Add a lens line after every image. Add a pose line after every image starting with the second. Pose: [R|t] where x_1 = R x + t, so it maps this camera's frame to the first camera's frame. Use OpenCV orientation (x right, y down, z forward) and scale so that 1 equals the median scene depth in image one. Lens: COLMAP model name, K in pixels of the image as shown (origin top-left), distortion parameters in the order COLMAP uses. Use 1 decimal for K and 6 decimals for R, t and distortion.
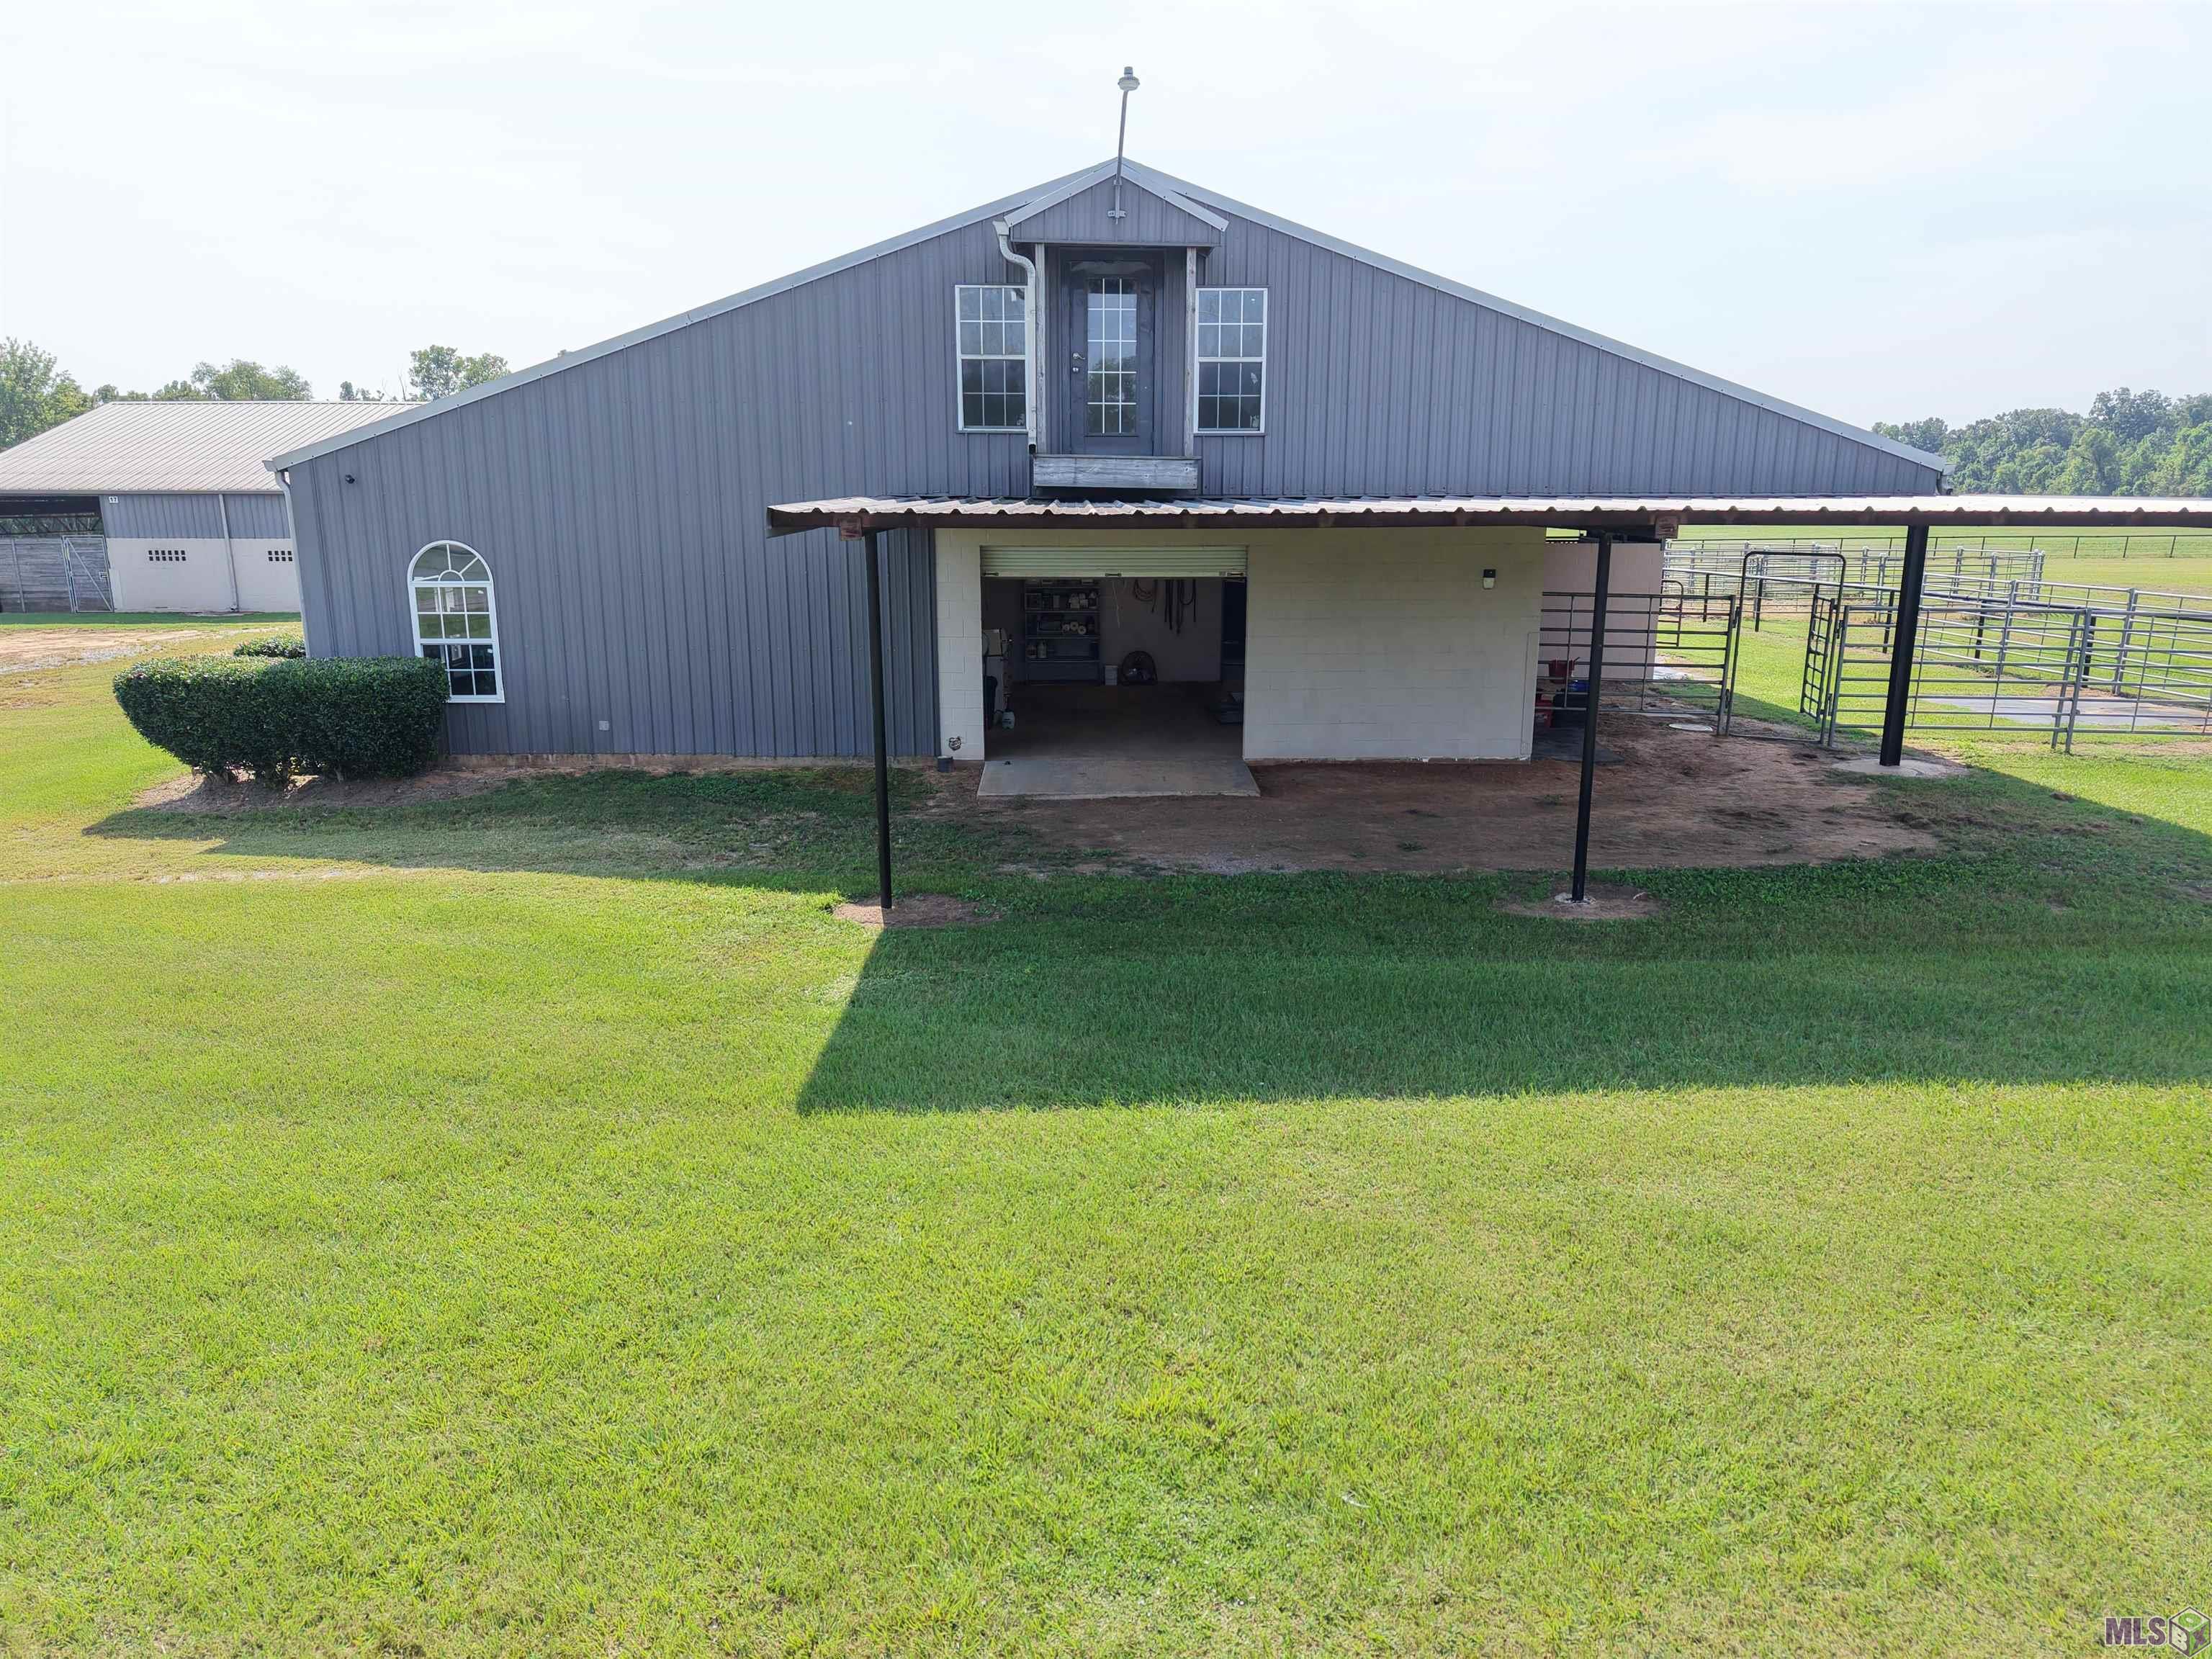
lens RADIAL K [[1473.9, 0, 1113.0], [0, 1473.9, 835.3], [0, 0, 1]] dist [0.046699, -0.050527]
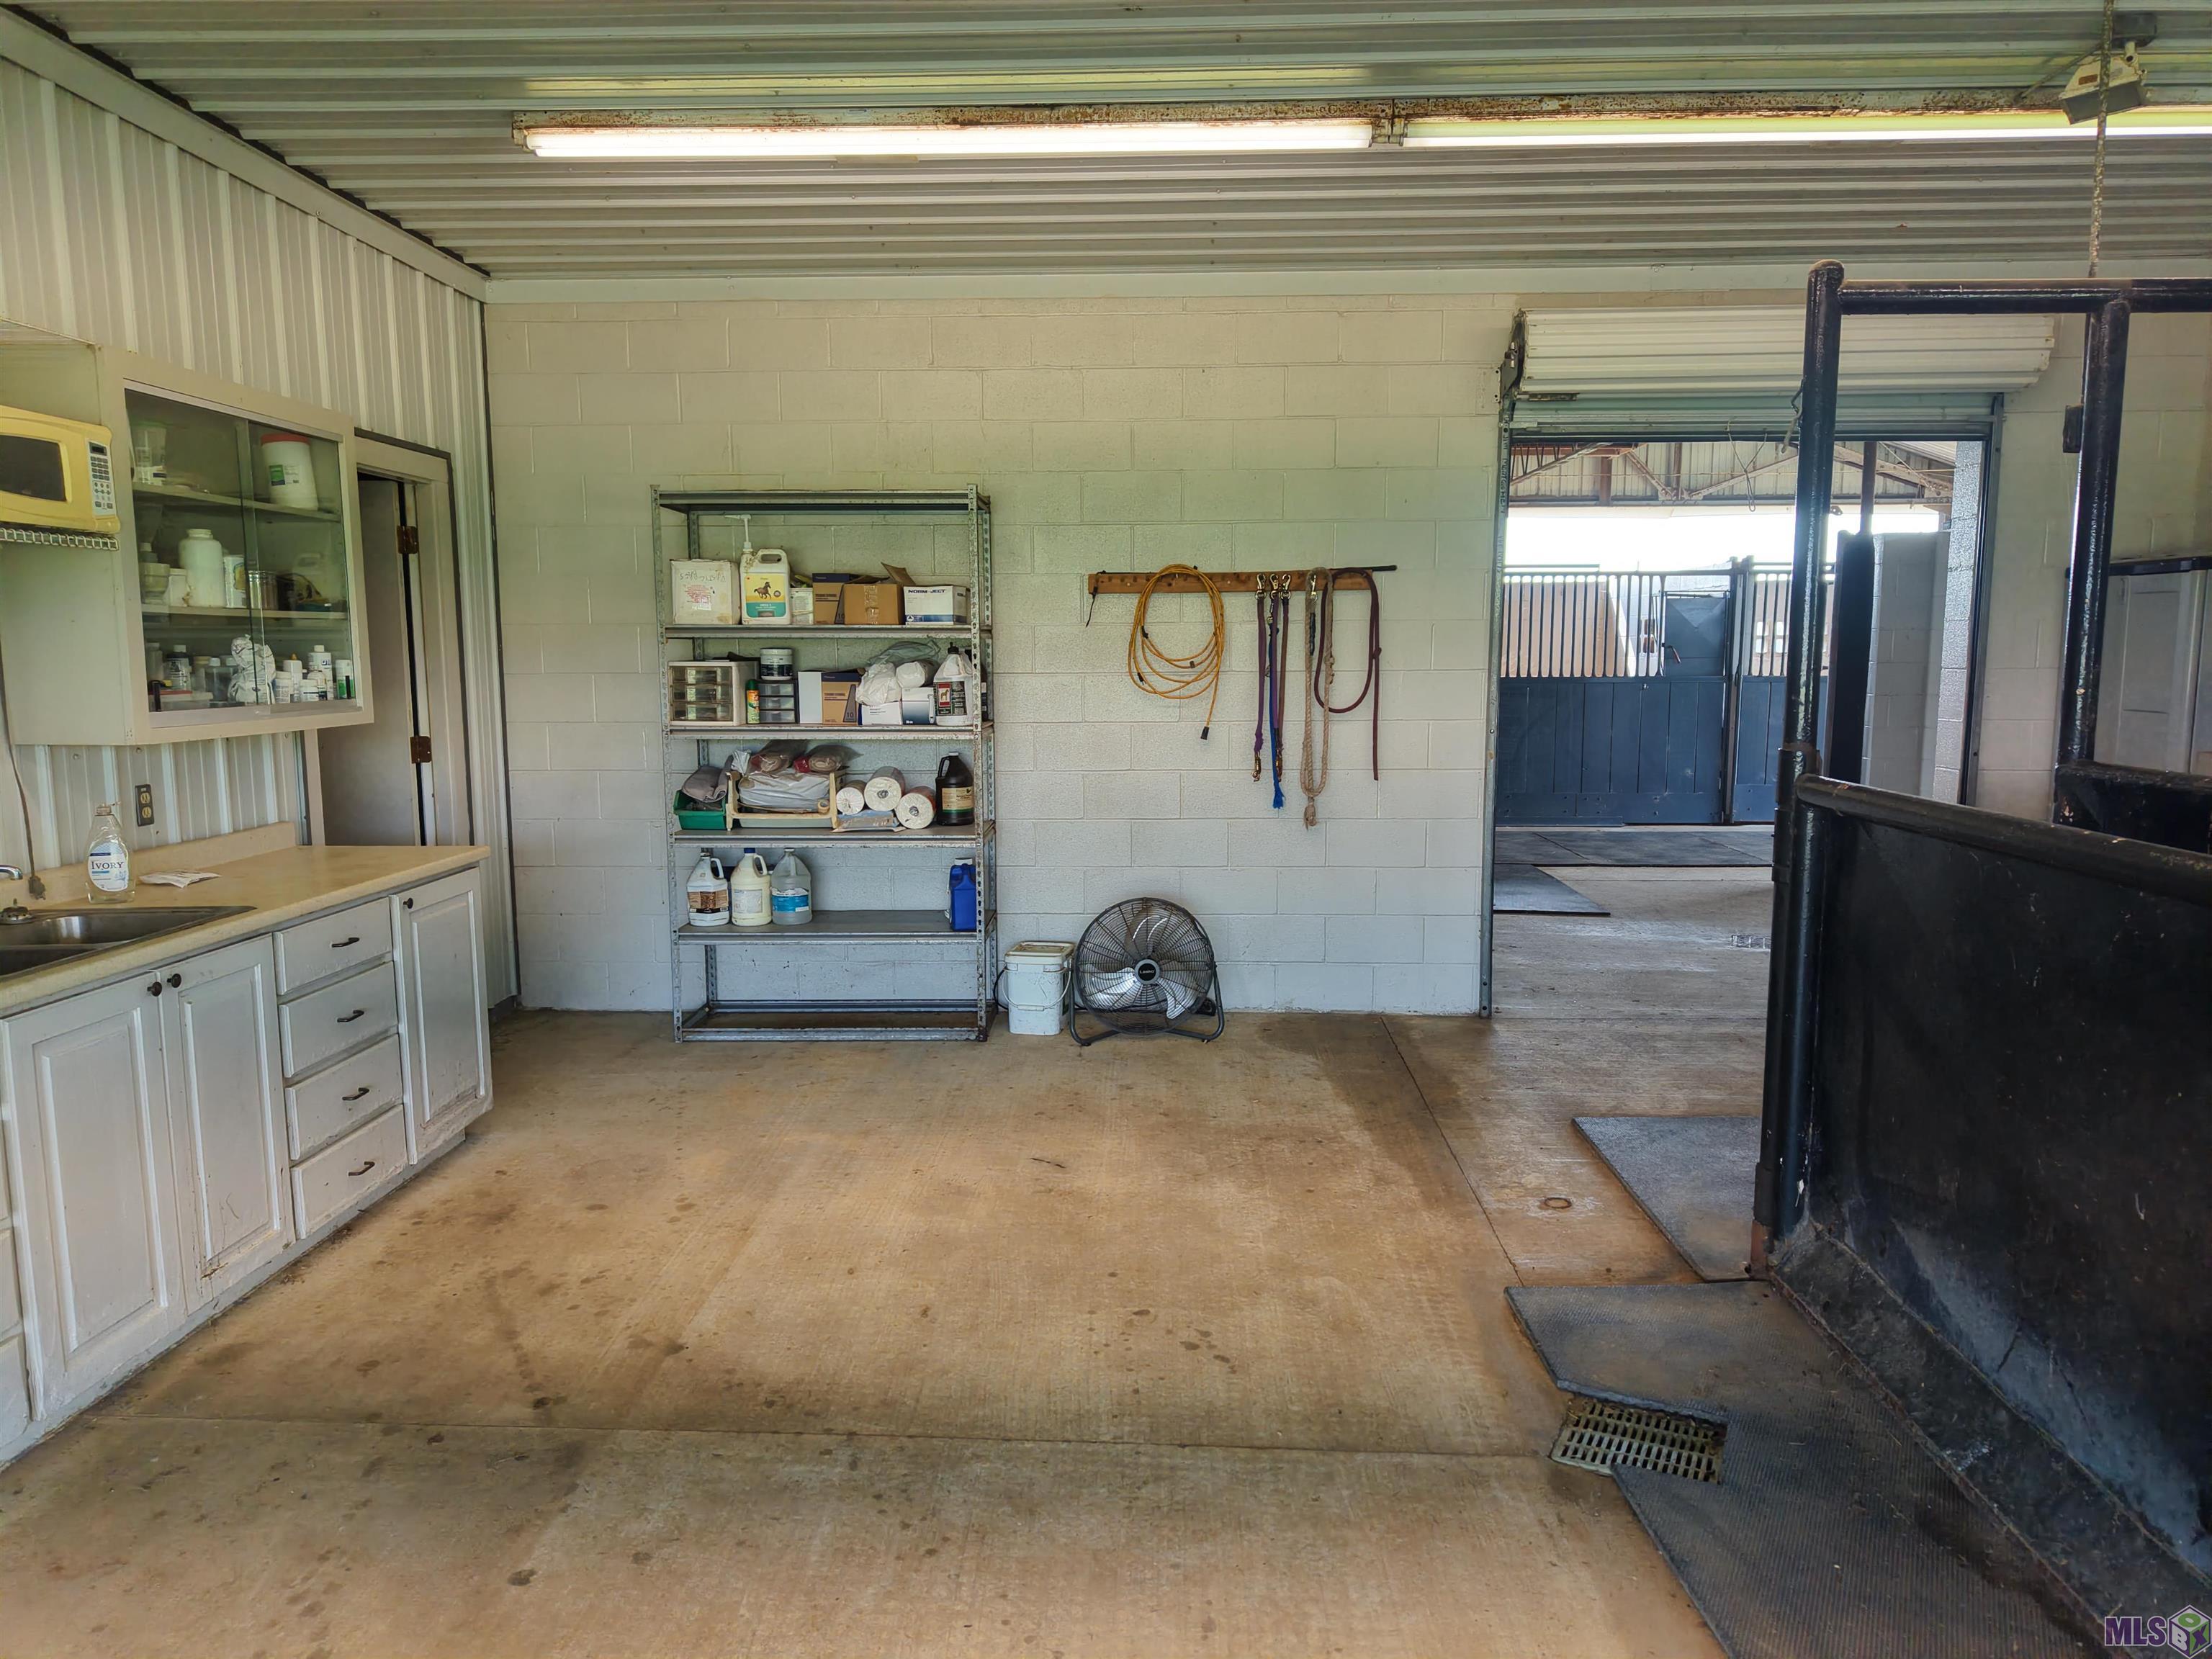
lens RADIAL K [[1482.8, 0, 1102.5], [0, 1482.8, 821.8], [0, 0, 1]] dist [0.021005, -0.016527]
pose [[0.998699, 0.004044, -0.050825, 0.032261], [-0.009103, 0.994975, -0.099709, -0.163286], [0.050166, 0.100042, 0.993718, 1.092472]]
